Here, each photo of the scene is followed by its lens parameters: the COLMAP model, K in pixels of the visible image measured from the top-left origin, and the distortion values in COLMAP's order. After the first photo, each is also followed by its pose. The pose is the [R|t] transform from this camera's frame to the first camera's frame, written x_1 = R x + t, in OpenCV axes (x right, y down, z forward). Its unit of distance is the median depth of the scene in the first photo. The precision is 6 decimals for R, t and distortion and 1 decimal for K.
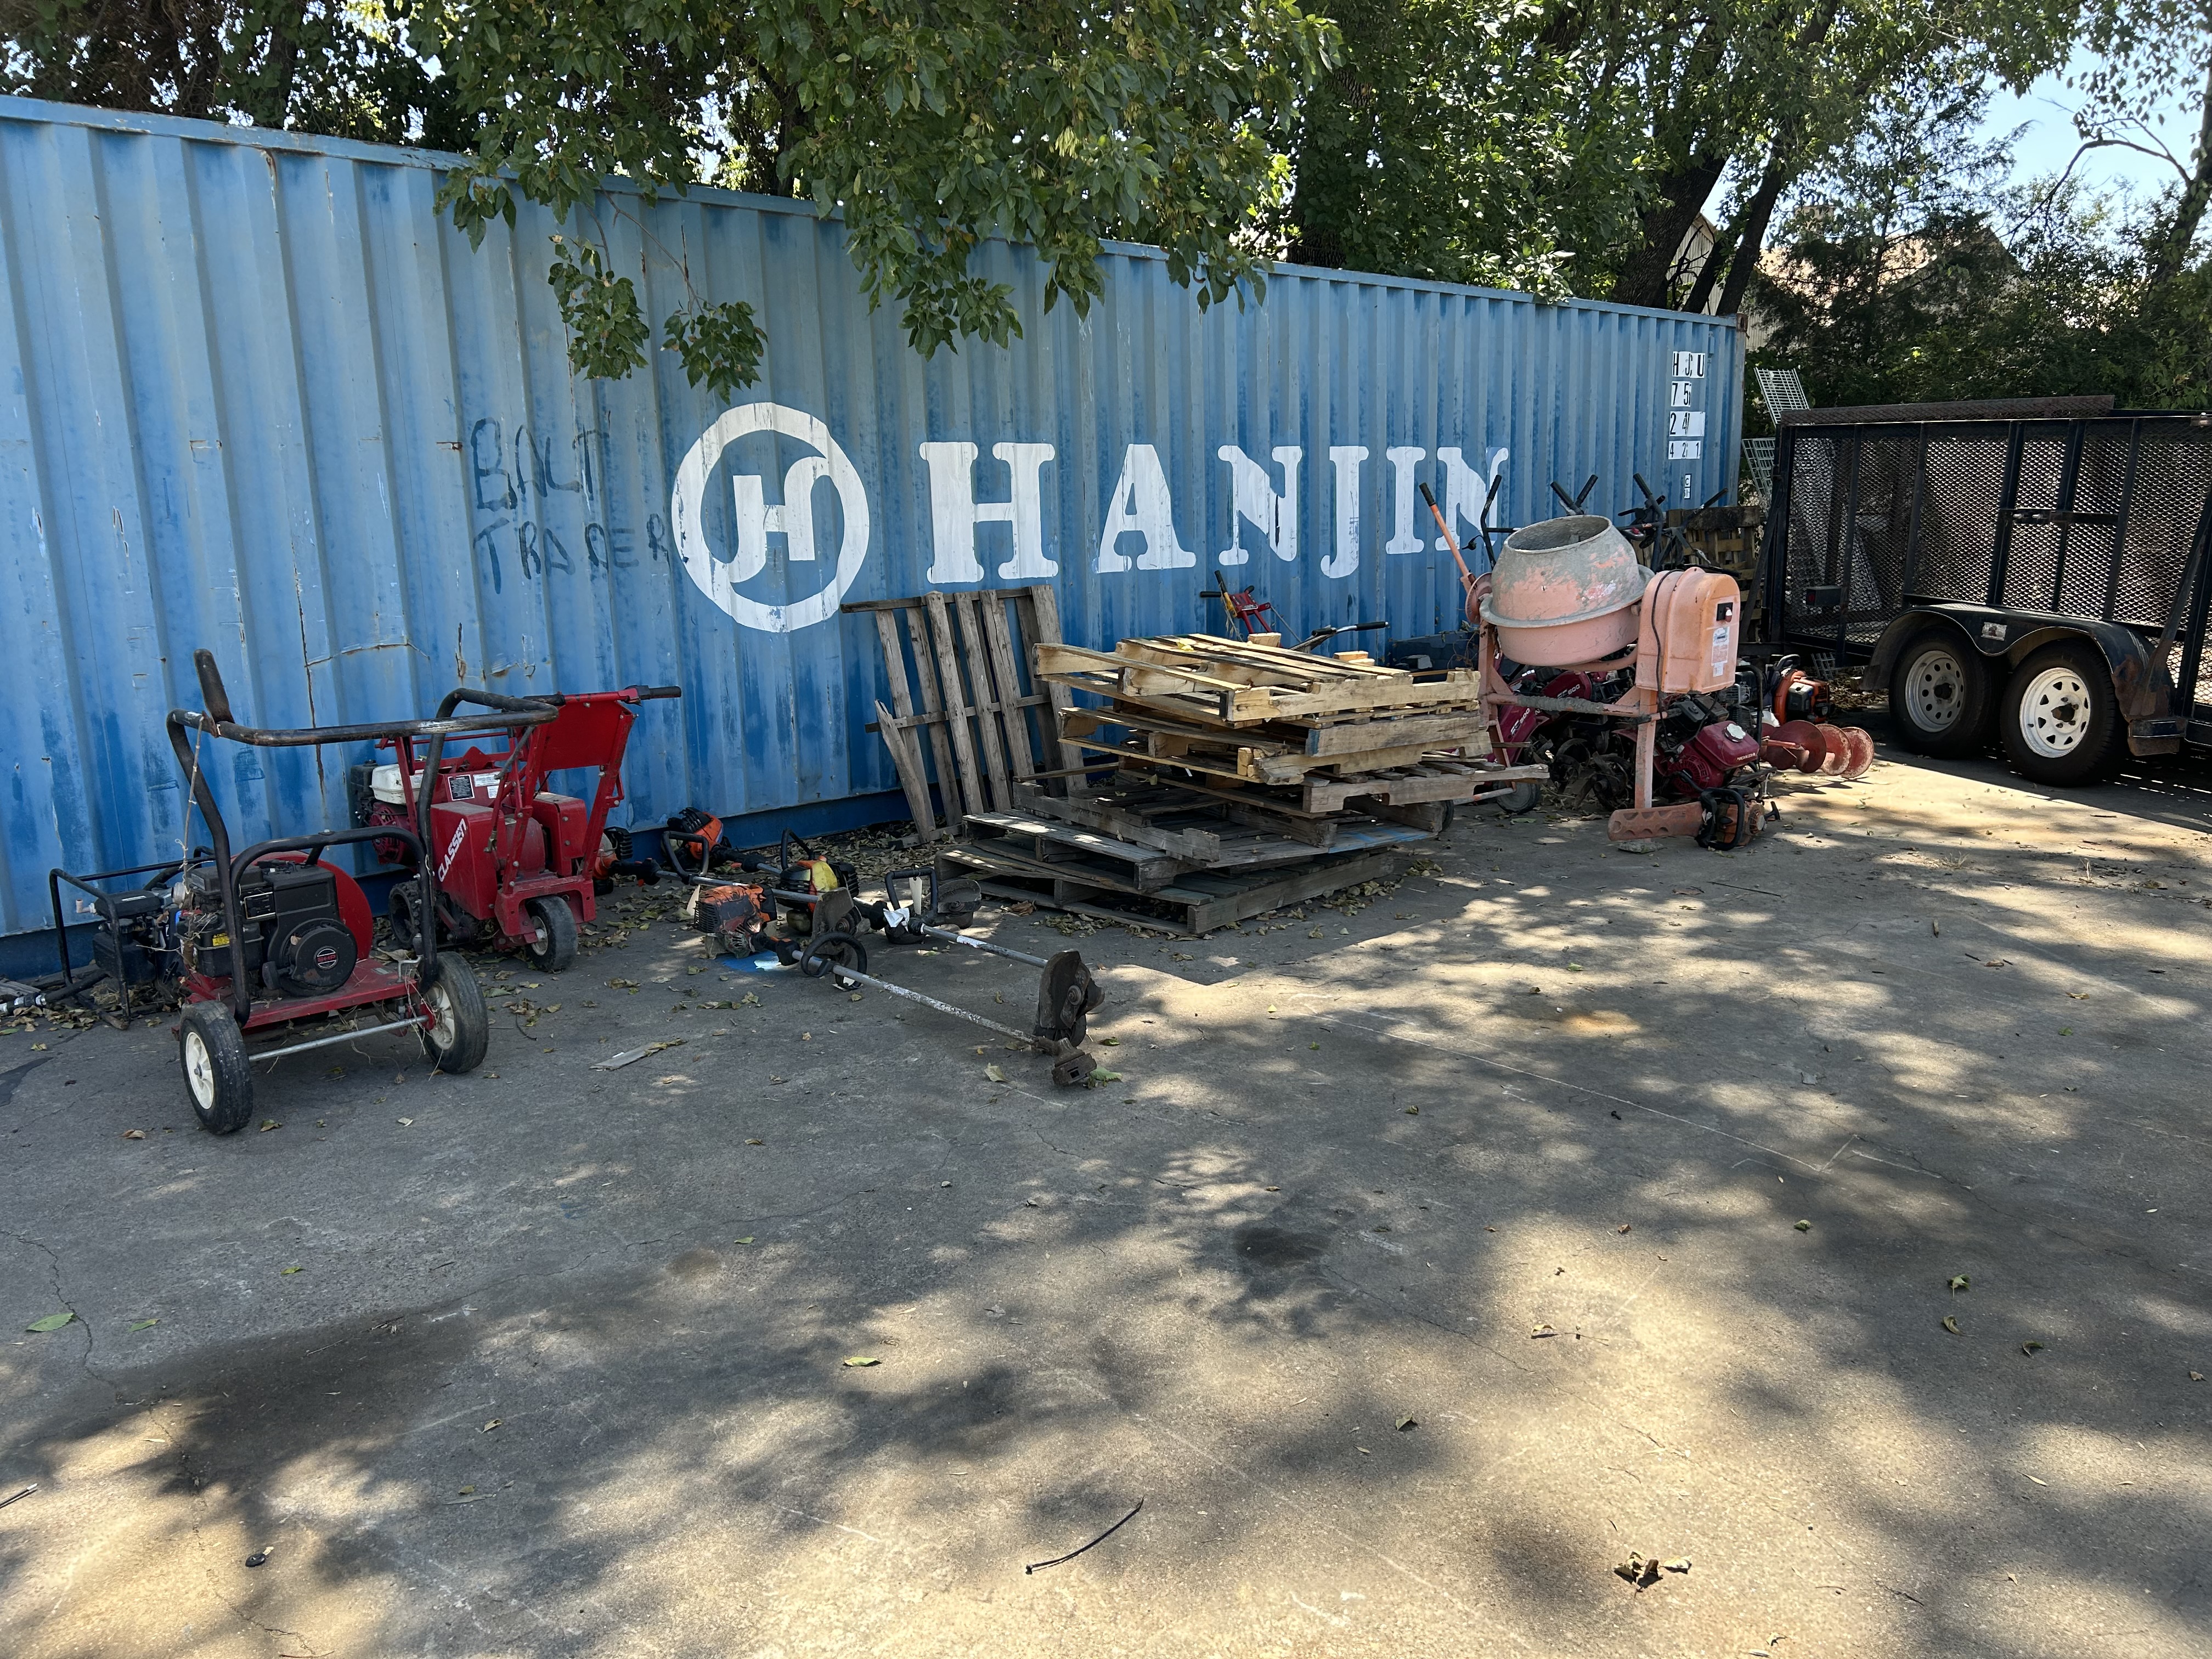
lens RADIAL K [[1652.6, 0, 1117.1], [0, 1652.6, 837.1], [0, 0, 1]] dist [0.051844, -0.063733]
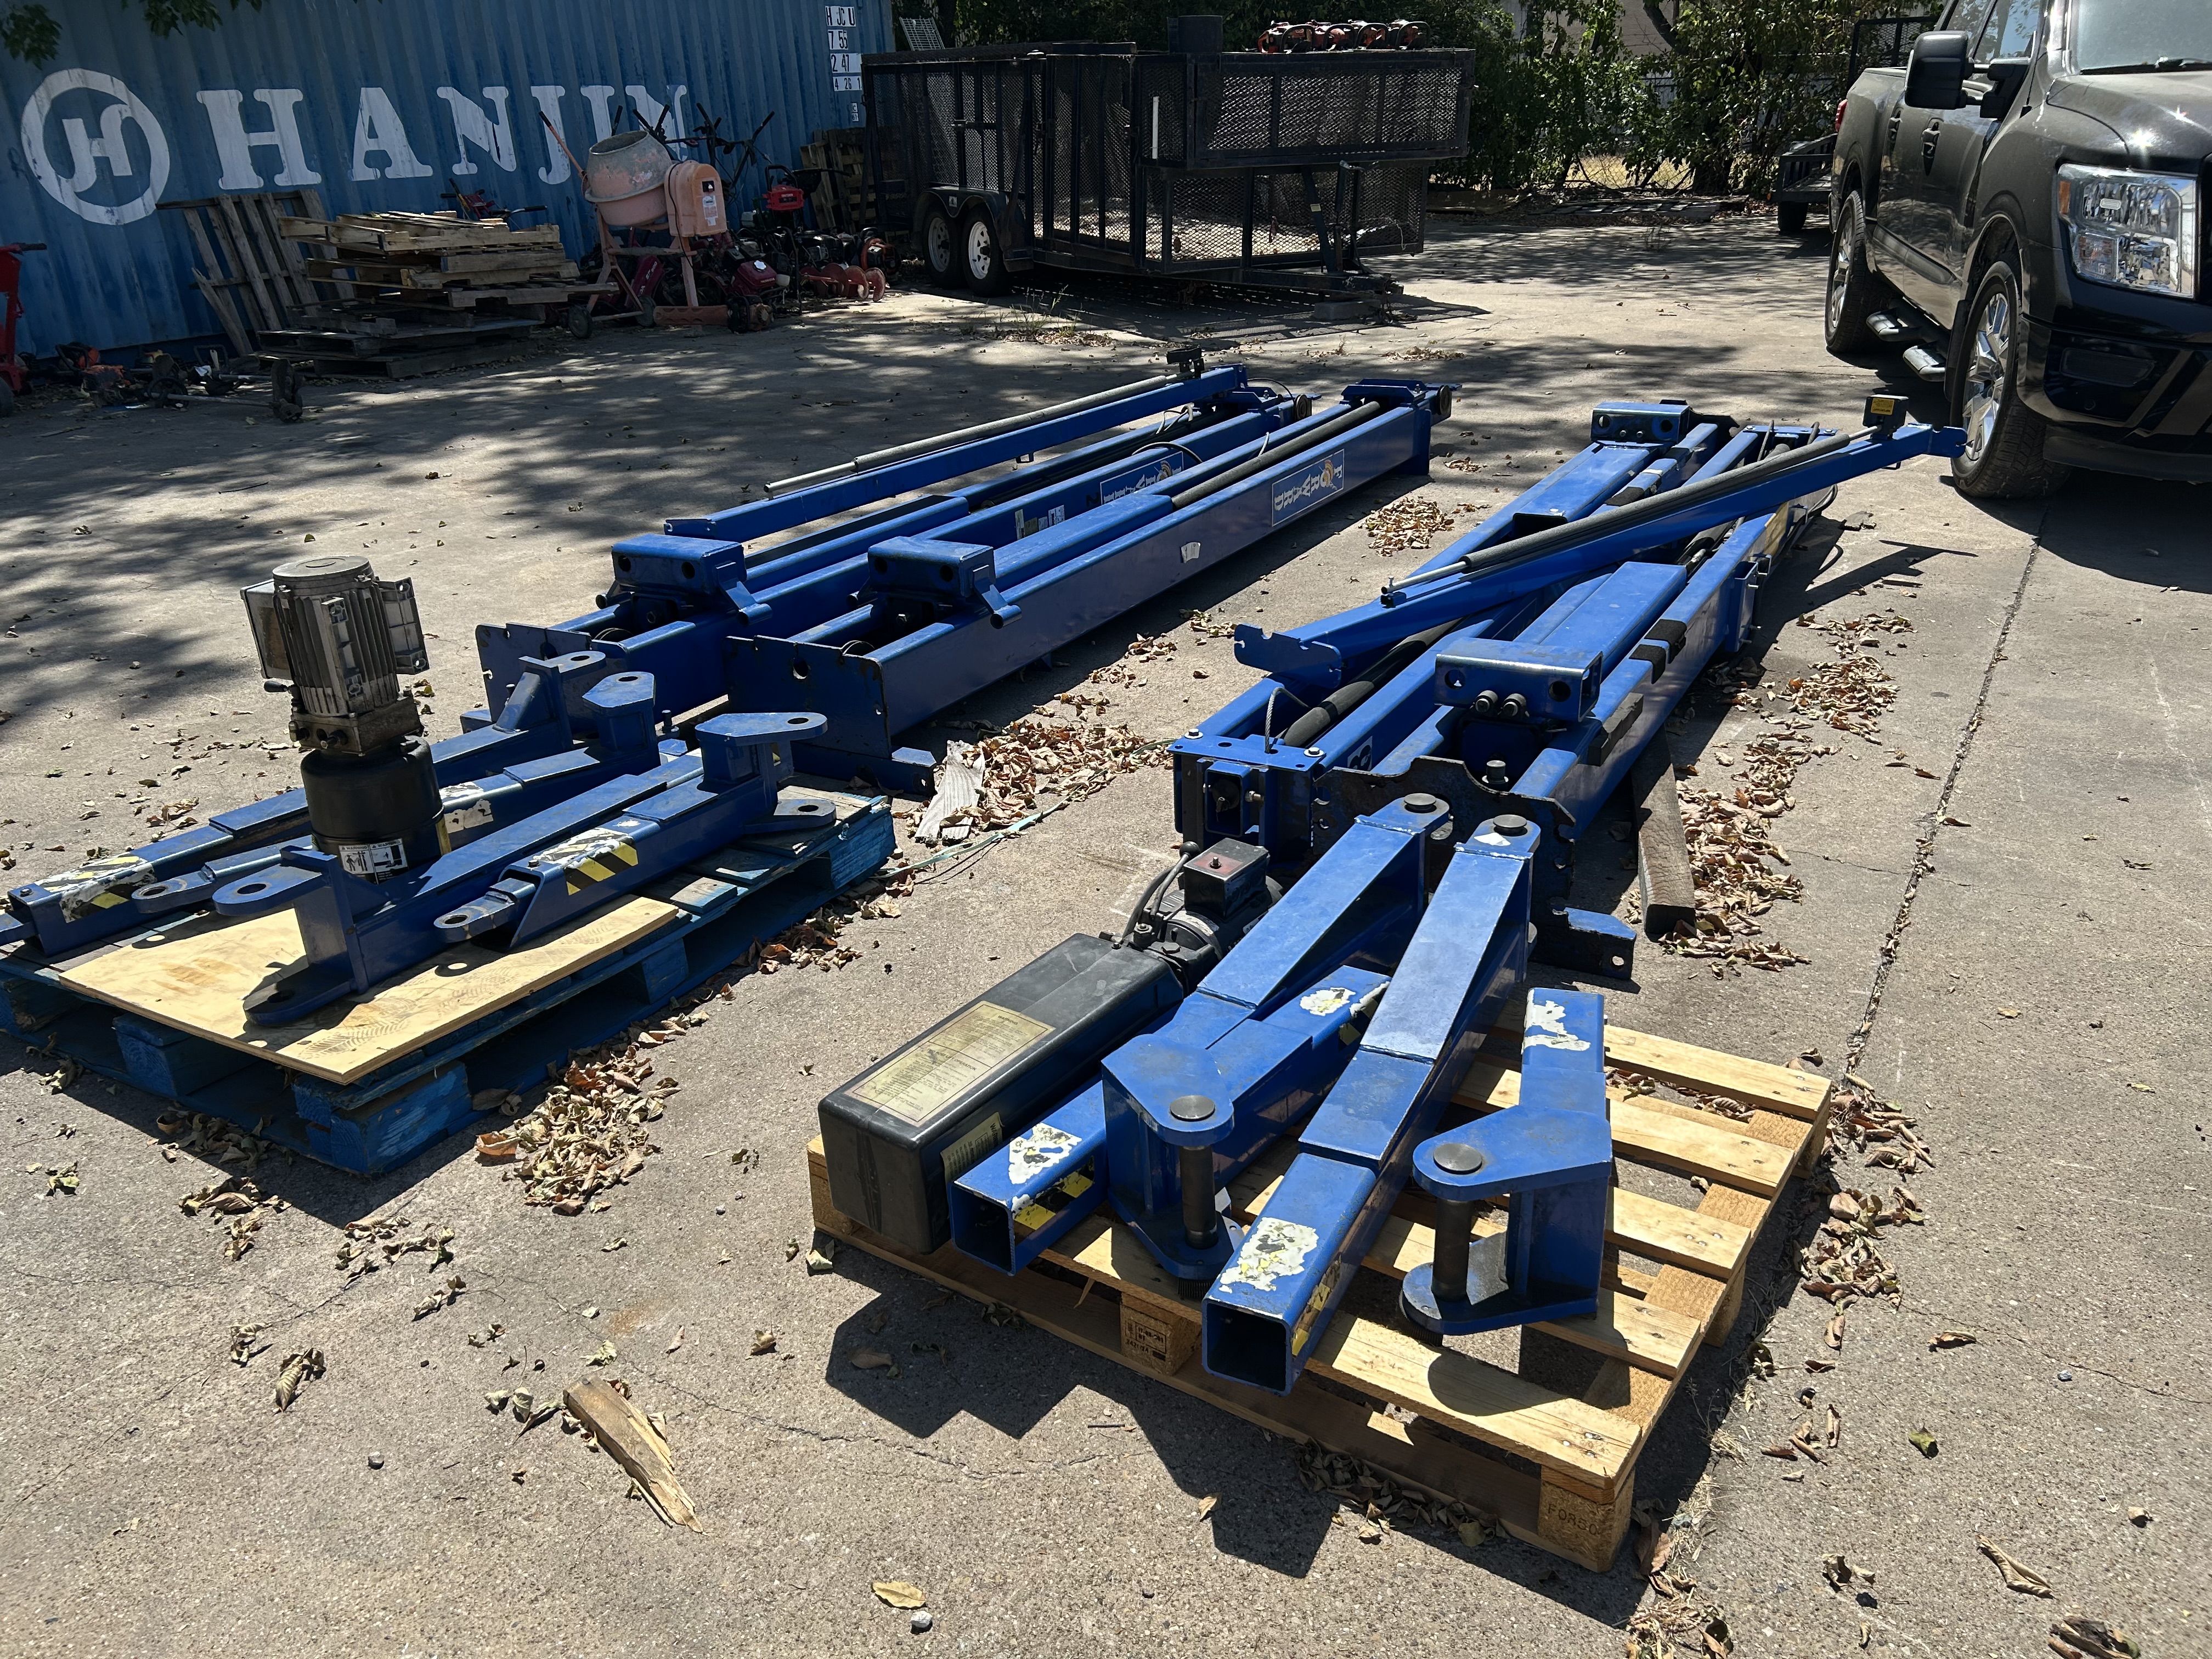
lens RADIAL K [[1652.6, 0, 1120.6], [0, 1652.6, 834.8], [0, 0, 1]] dist [0.051844, -0.063733]
pose [[0.959271, -0.134285, 0.248530, 0.221560], [0.083284, 0.975124, 0.205417, 0.180888], [-0.269932, -0.176352, 0.946592, -0.789259]]
